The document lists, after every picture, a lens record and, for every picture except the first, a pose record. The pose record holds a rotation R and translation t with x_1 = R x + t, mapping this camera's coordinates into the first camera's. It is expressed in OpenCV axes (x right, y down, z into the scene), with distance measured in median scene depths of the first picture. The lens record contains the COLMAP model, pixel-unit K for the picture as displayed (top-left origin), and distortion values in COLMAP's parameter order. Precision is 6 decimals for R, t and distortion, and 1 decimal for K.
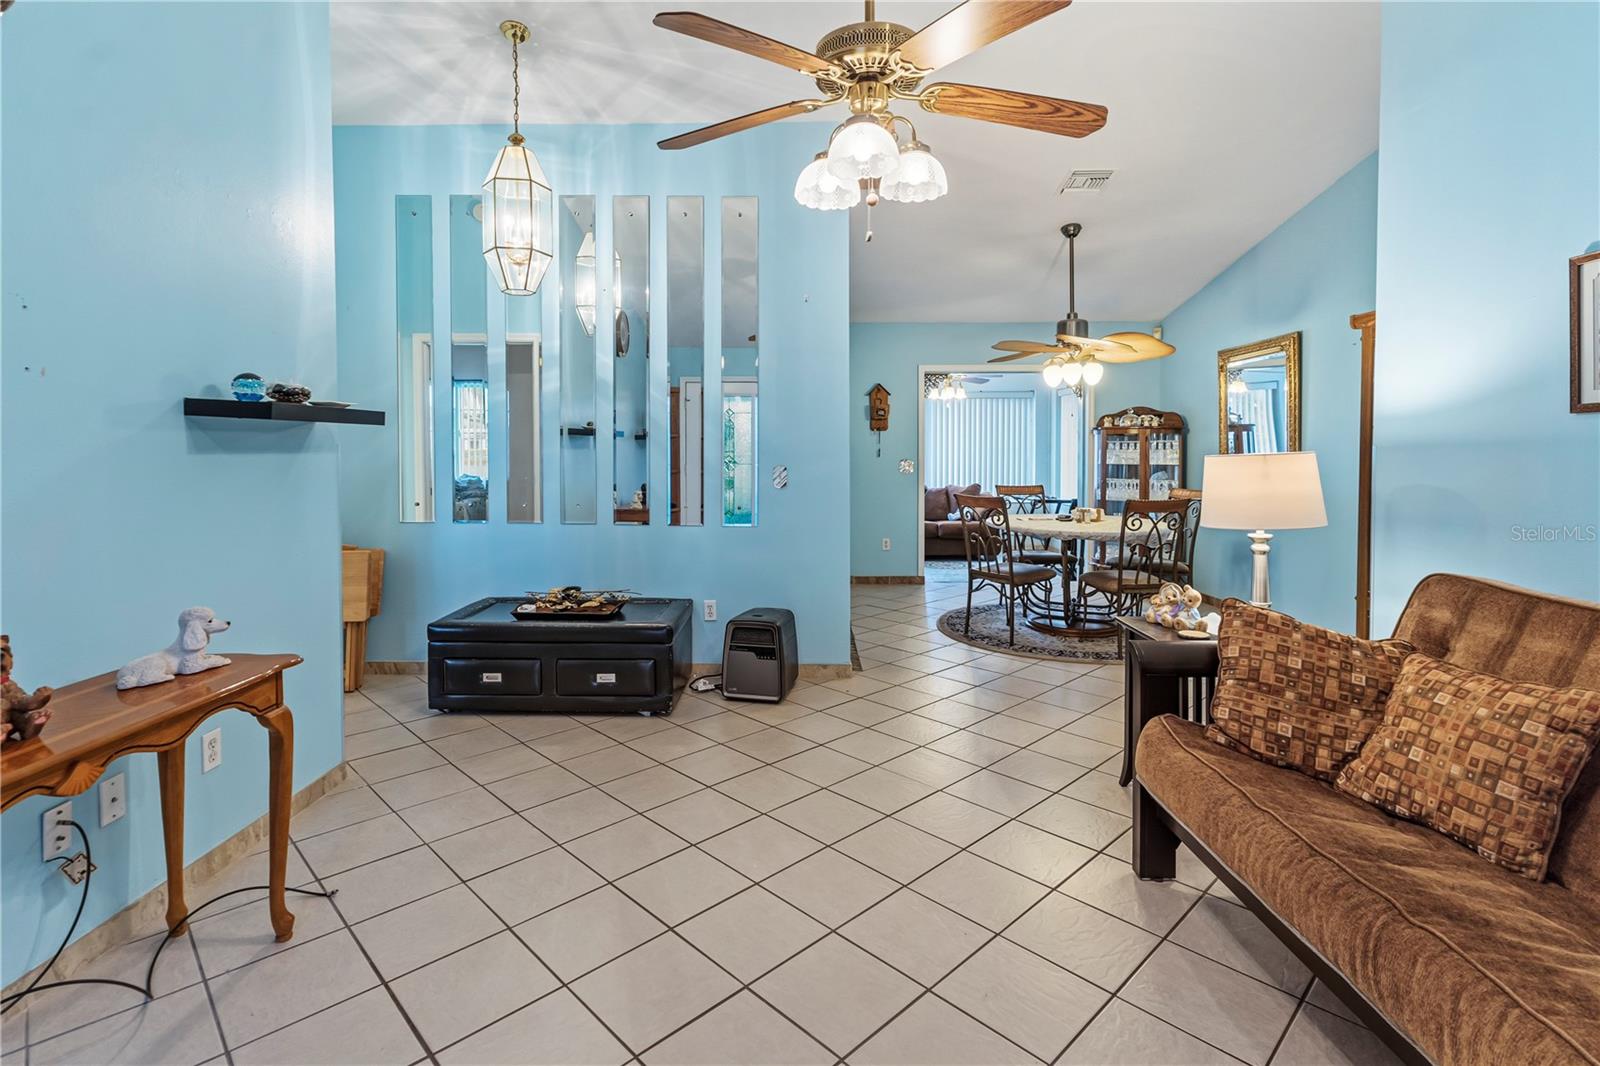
lens RADIAL K [[781.9, 0, 803.8], [0, 781.9, 453.3], [0, 0, 1]] dist [0.004159, 0.000995]
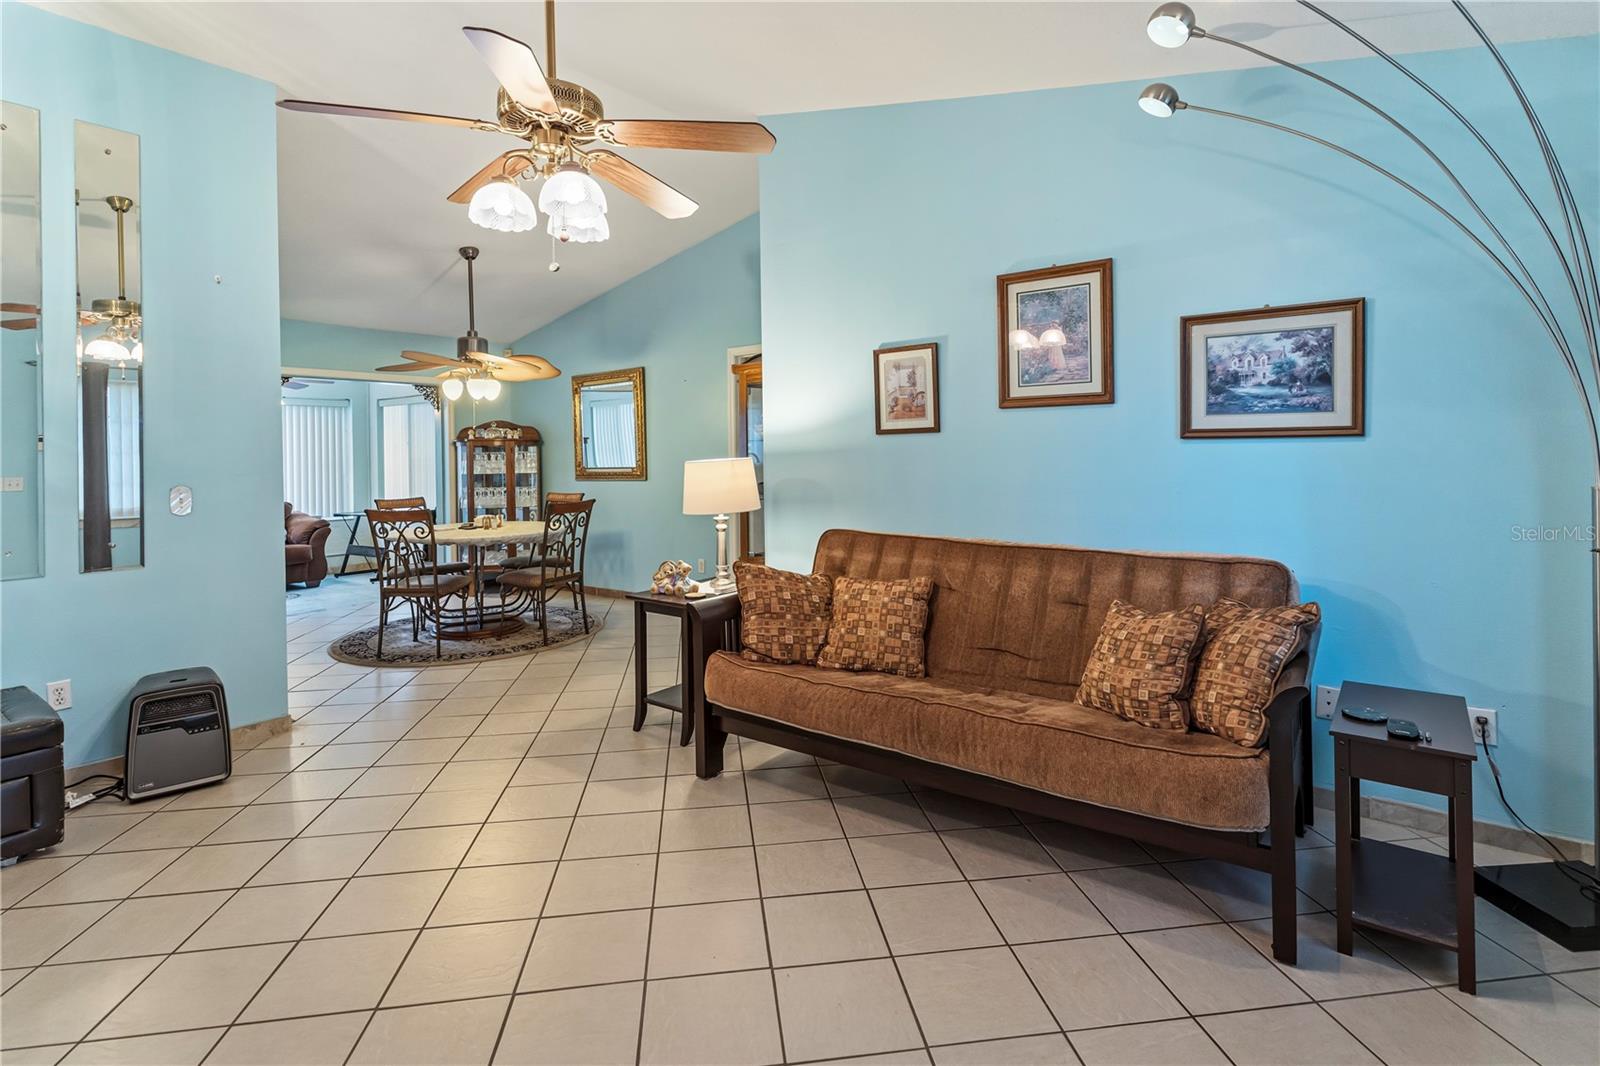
lens RADIAL K [[780.6, 0, 792.1], [0, 780.6, 437.5], [0, 0, 1]] dist [0.001190, 0.000132]
pose [[0.589281, 0.008421, 0.807884, -0.579687], [0.019548, 0.999504, -0.024677, -0.002834], [-0.807692, 0.030334, 0.588824, 0.082674]]
